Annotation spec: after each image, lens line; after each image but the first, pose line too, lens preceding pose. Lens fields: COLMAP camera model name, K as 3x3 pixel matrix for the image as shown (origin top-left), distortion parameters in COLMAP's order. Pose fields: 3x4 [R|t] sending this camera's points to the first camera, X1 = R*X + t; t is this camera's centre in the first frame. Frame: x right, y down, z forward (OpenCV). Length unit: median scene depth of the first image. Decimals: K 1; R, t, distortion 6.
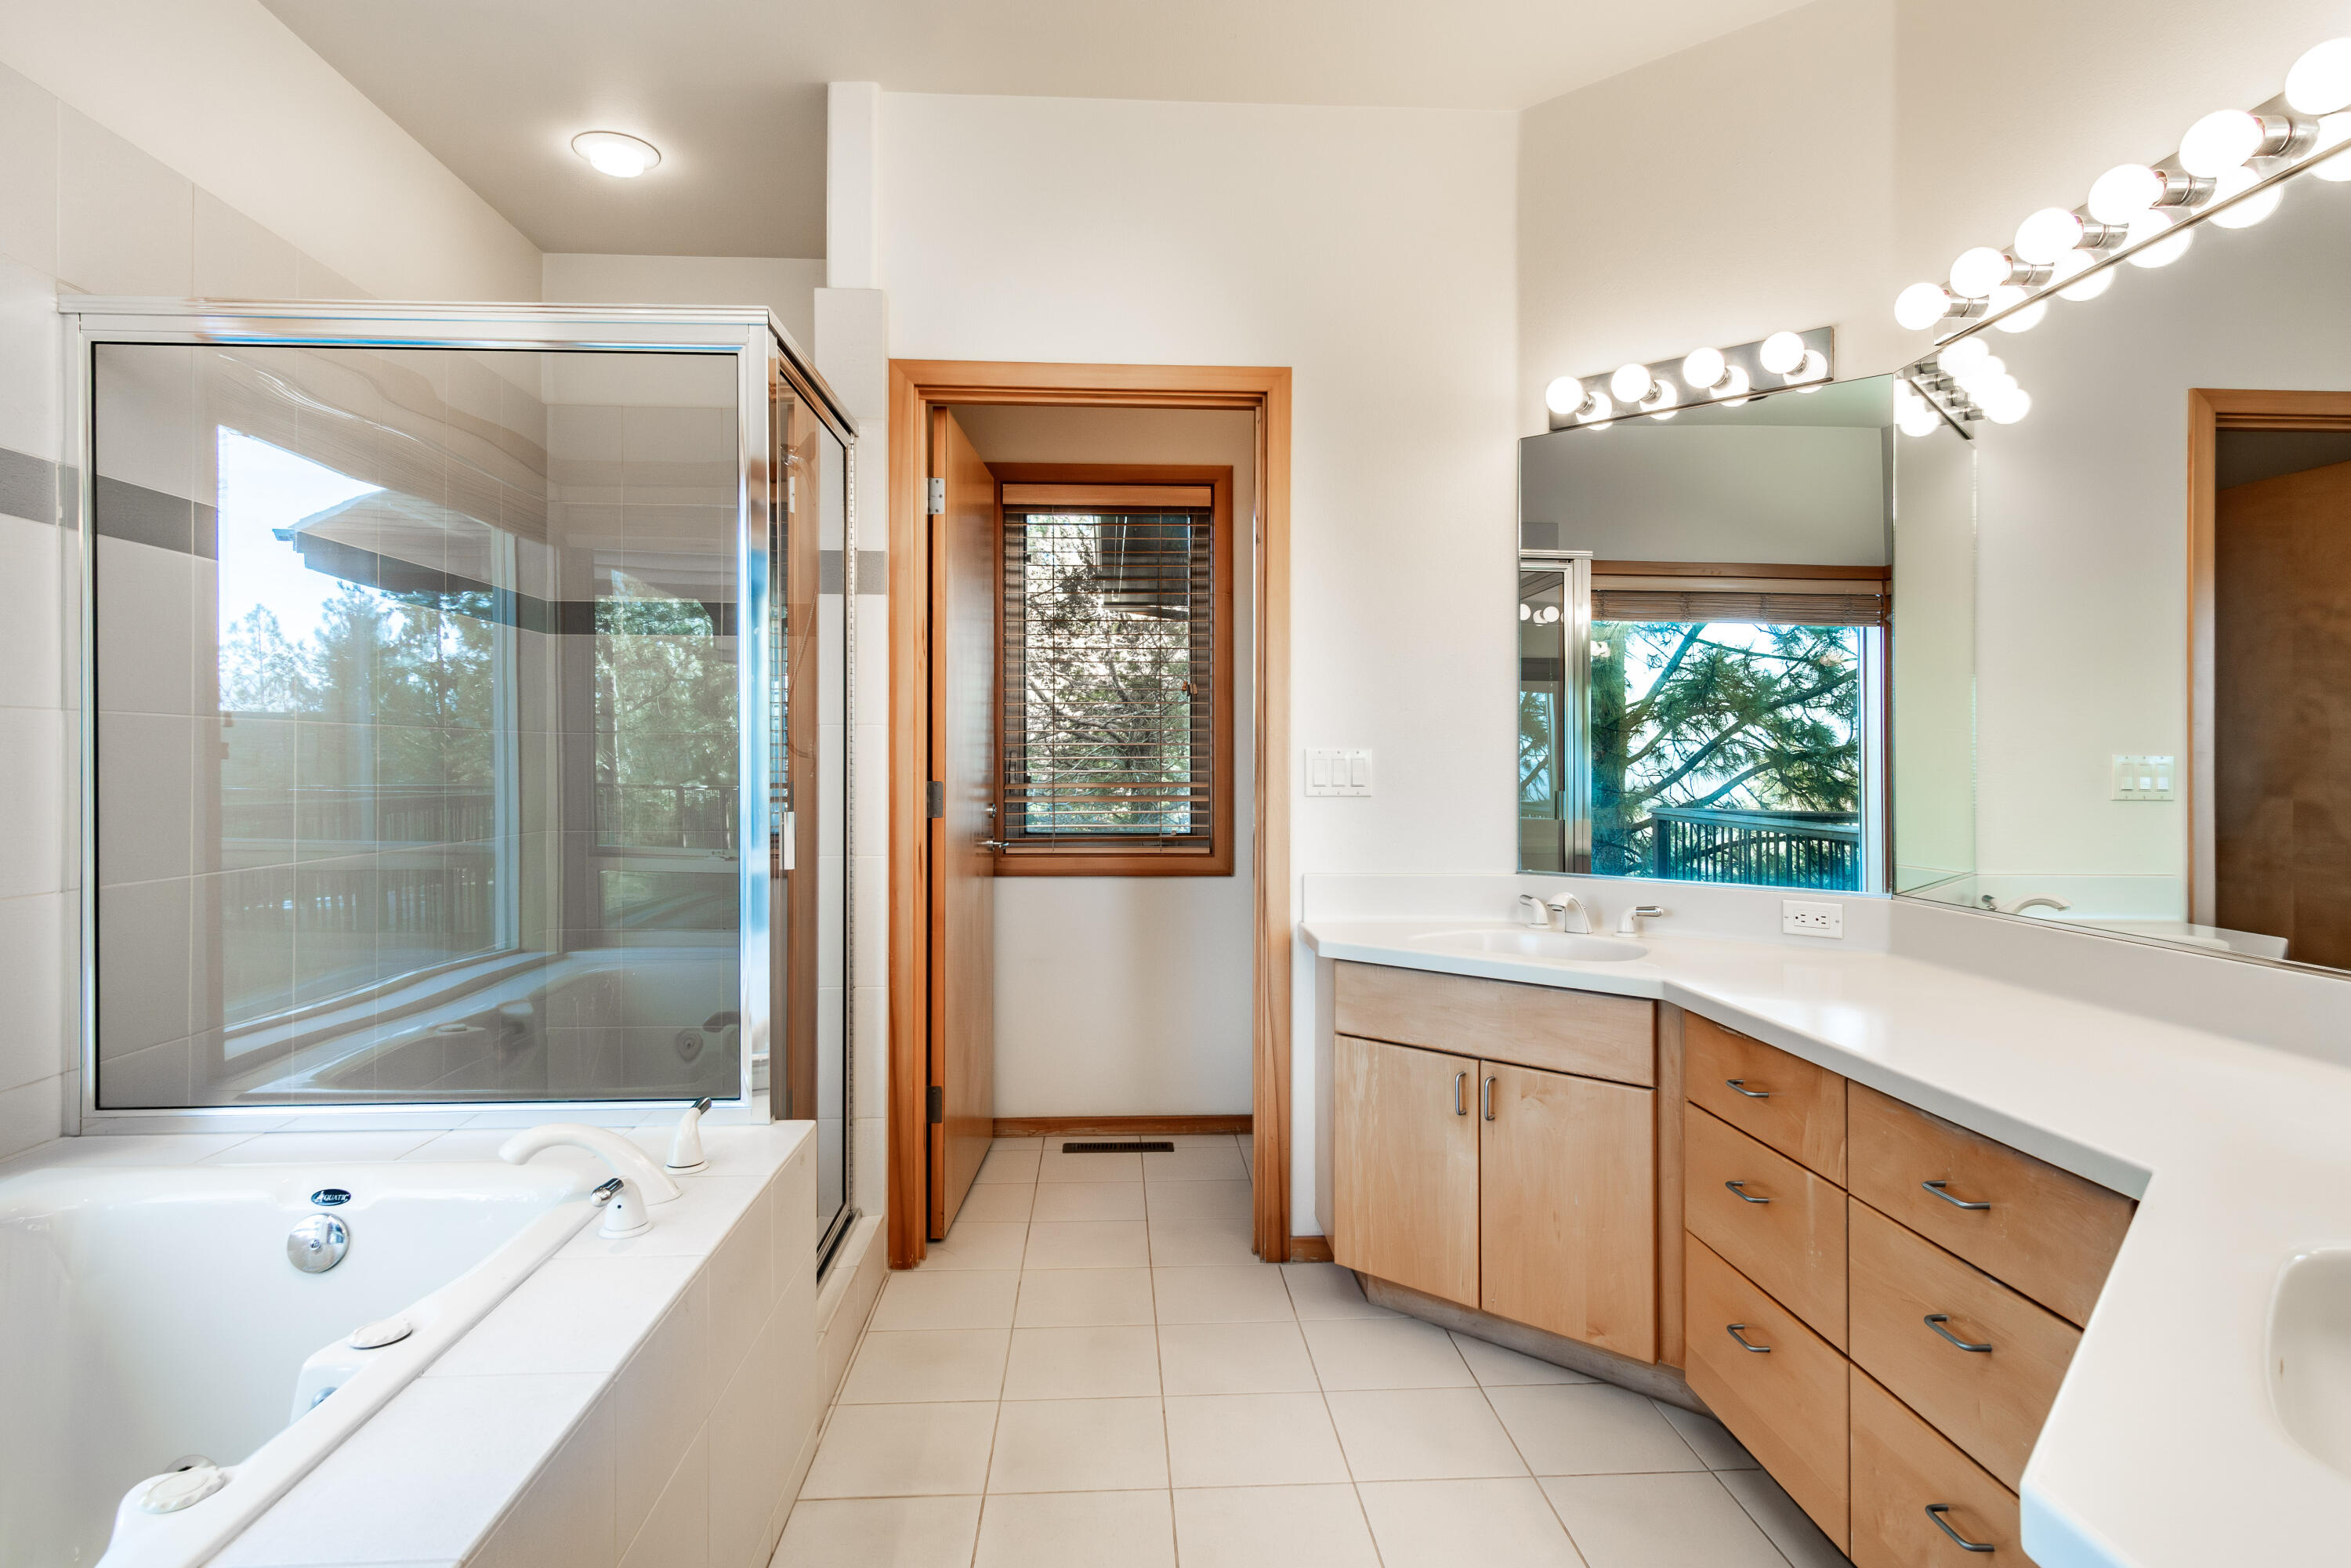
lens RADIAL K [[1281.7, 0, 1191.9], [0, 1281.7, 748.4], [0, 0, 1]] dist [0.011268, 0.001918]
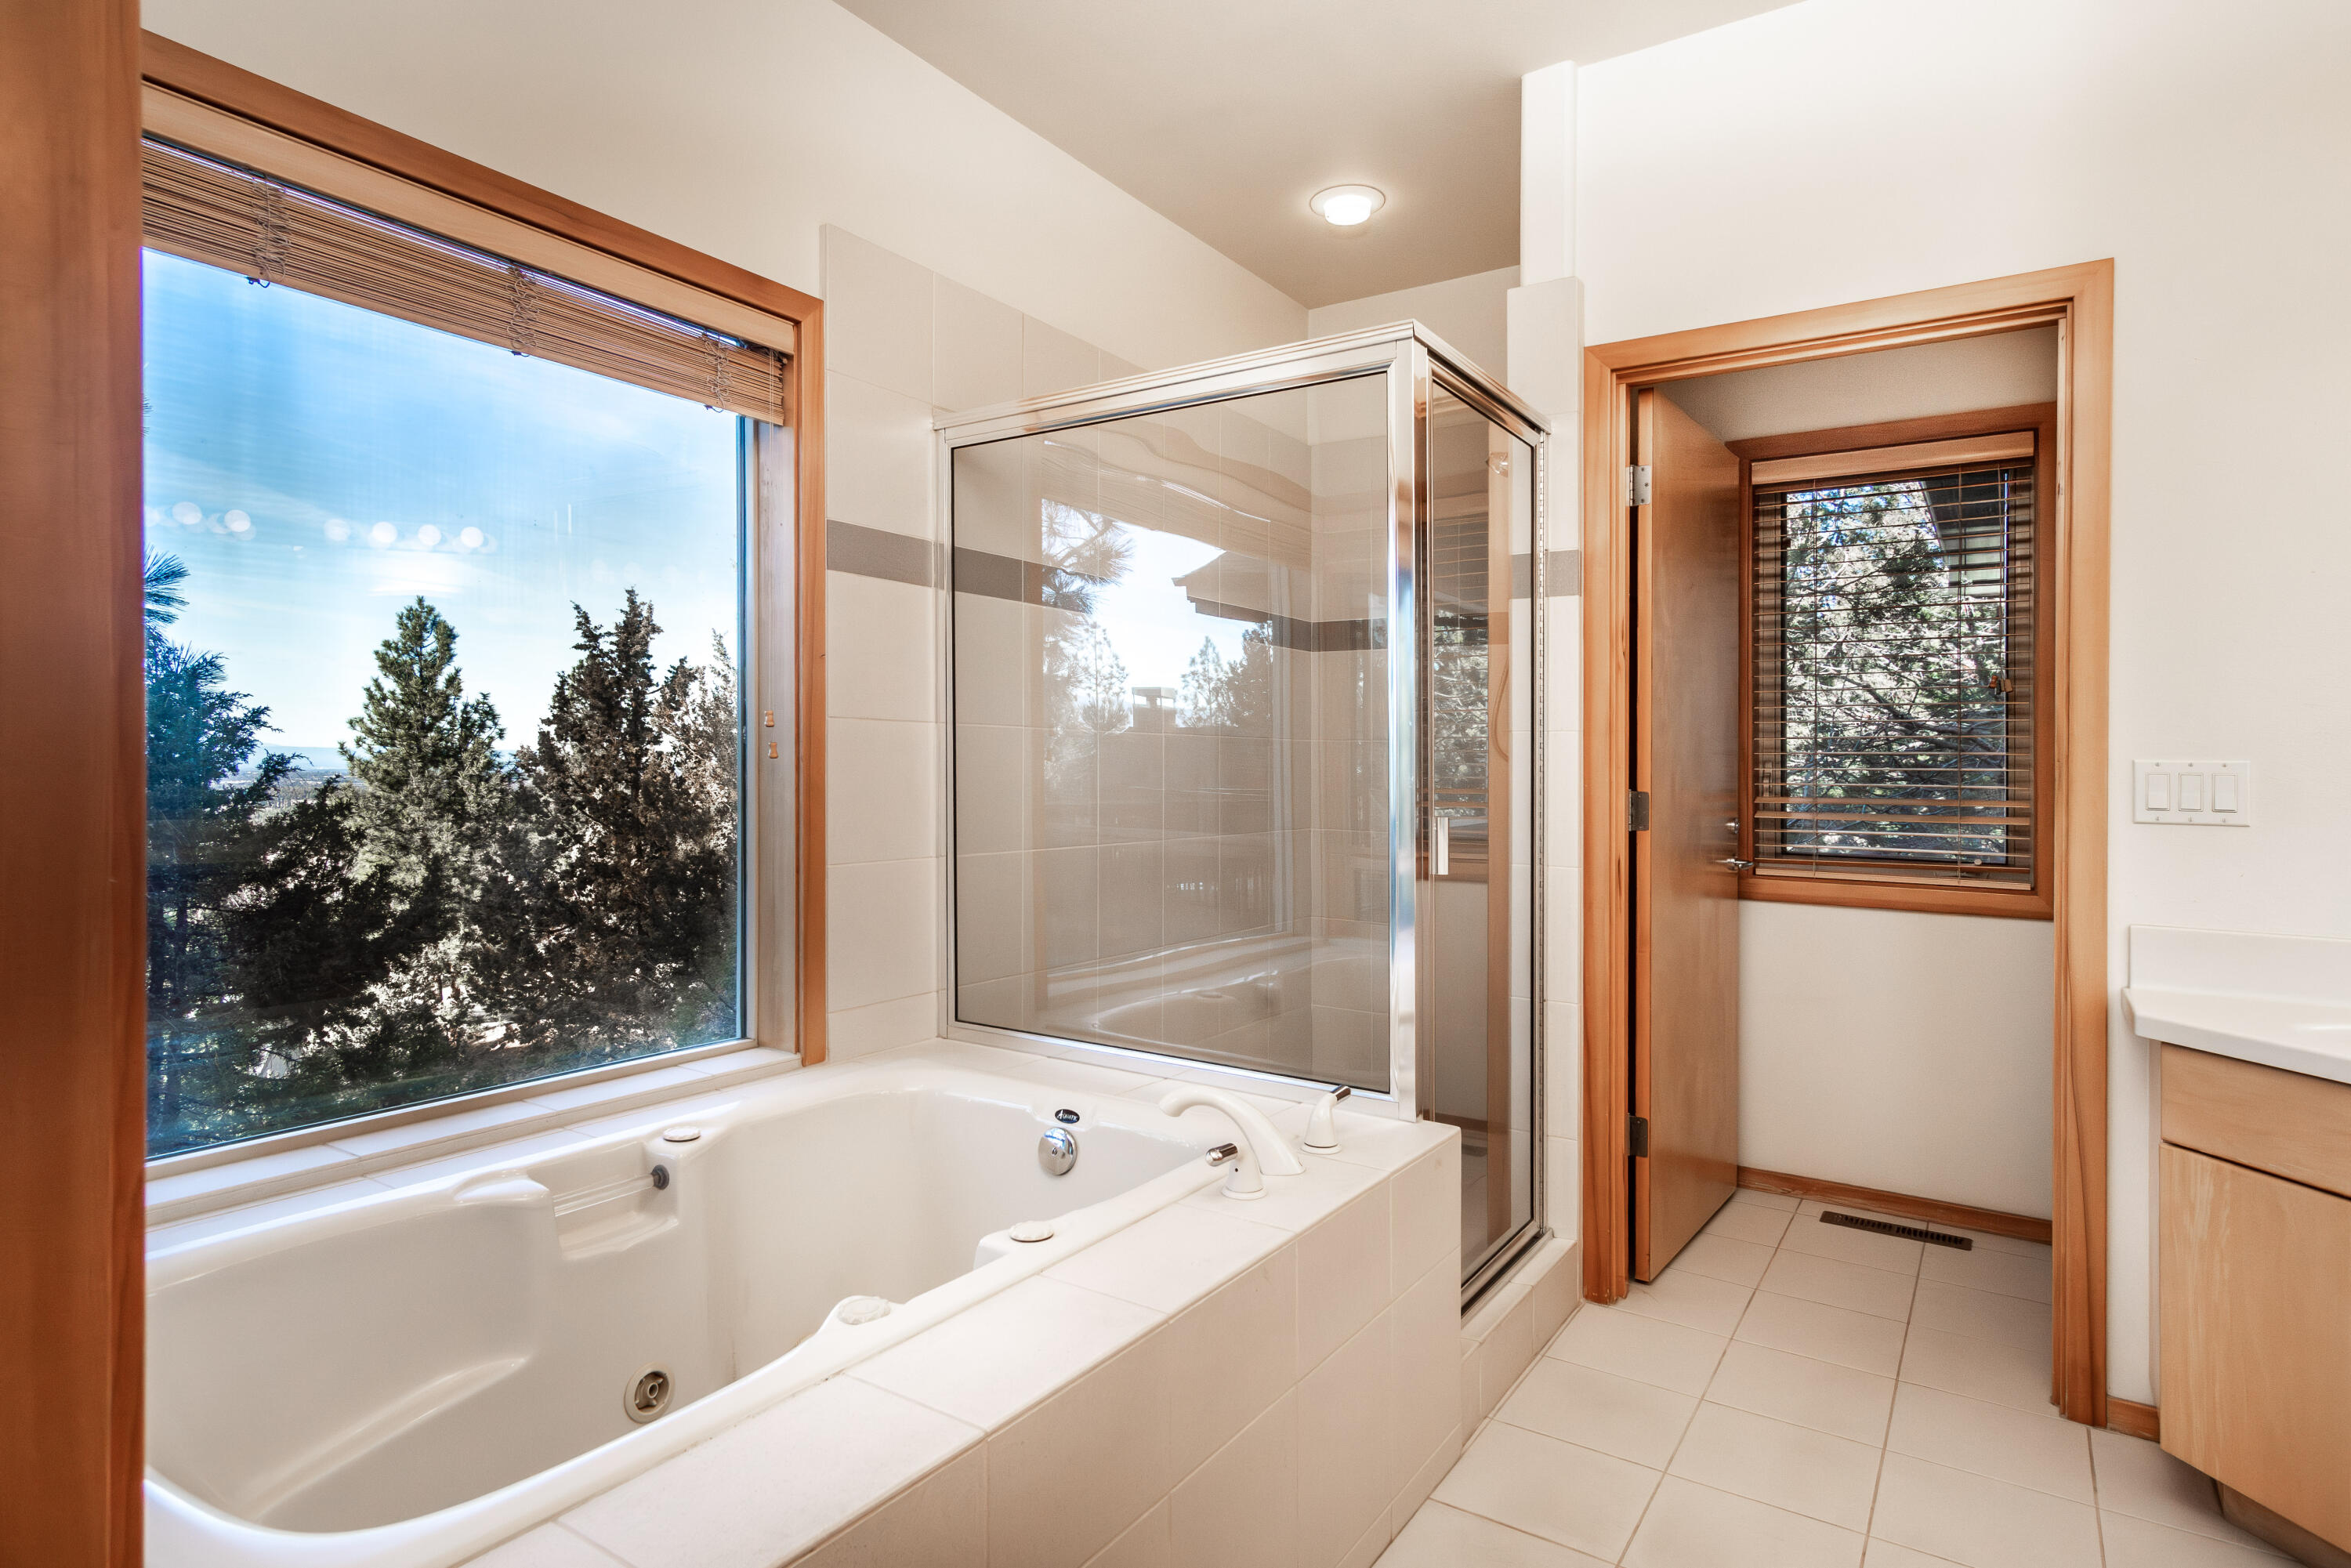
lens RADIAL K [[1281.7, 0, 1180.8], [0, 1281.7, 768.8], [0, 0, 1]] dist [0.011268, 0.001918]
pose [[0.801507, 0.011458, -0.597875, 0.093929], [-0.006361, 0.999923, 0.010636, 0.001208], [0.597951, -0.004722, 0.801518, 0.052865]]
